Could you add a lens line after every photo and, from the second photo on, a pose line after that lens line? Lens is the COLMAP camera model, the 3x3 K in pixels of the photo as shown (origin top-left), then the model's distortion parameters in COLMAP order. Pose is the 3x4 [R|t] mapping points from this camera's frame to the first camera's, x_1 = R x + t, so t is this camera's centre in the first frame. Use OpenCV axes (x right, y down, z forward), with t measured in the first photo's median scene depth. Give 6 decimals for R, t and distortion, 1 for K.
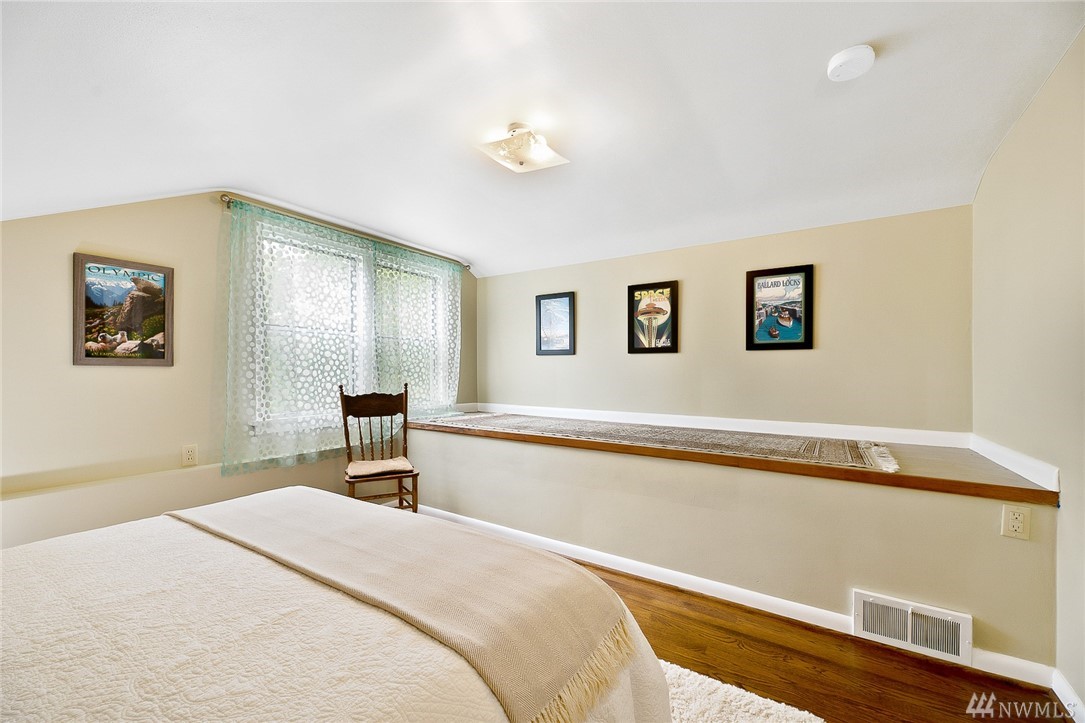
lens RADIAL K [[435.6, 0, 537.5], [0, 435.6, 364.9], [0, 0, 1]] dist [-0.000816, -0.000045]
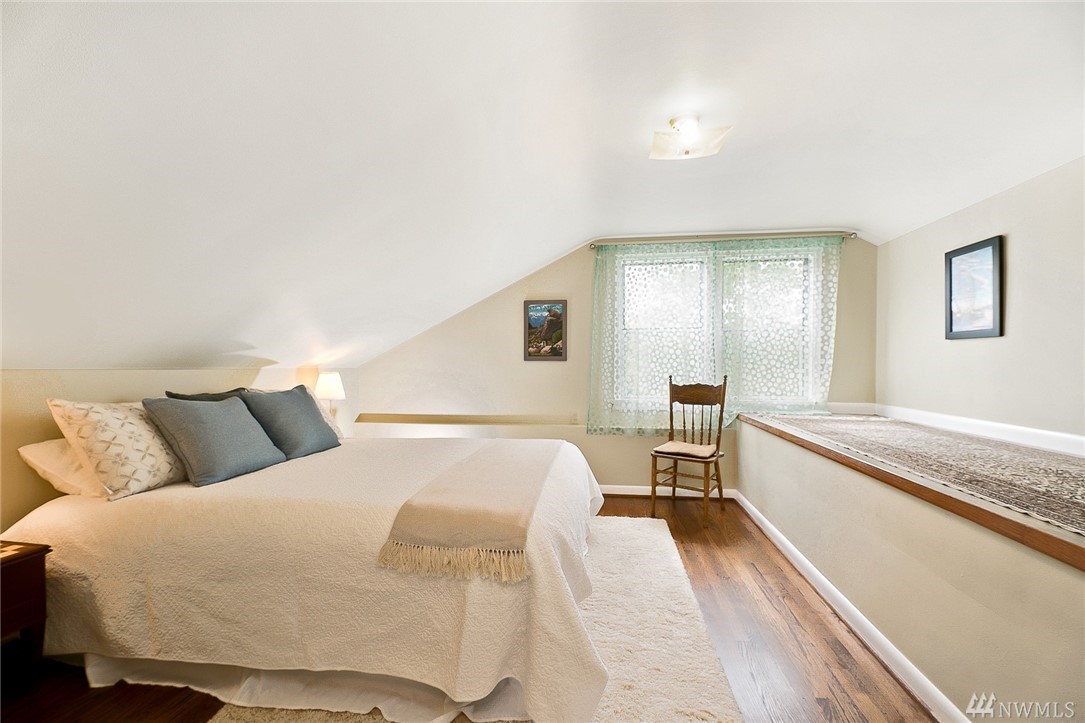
lens RADIAL K [[435.6, 0, 539.2], [0, 435.6, 364.7], [0, 0, 1]] dist [-0.000816, -0.000045]
pose [[0.432518, 0.000751, -0.901625, 0.449388], [0.014870, 0.999858, 0.007966, 0.002485], [0.901503, -0.016852, 0.432445, 0.166661]]
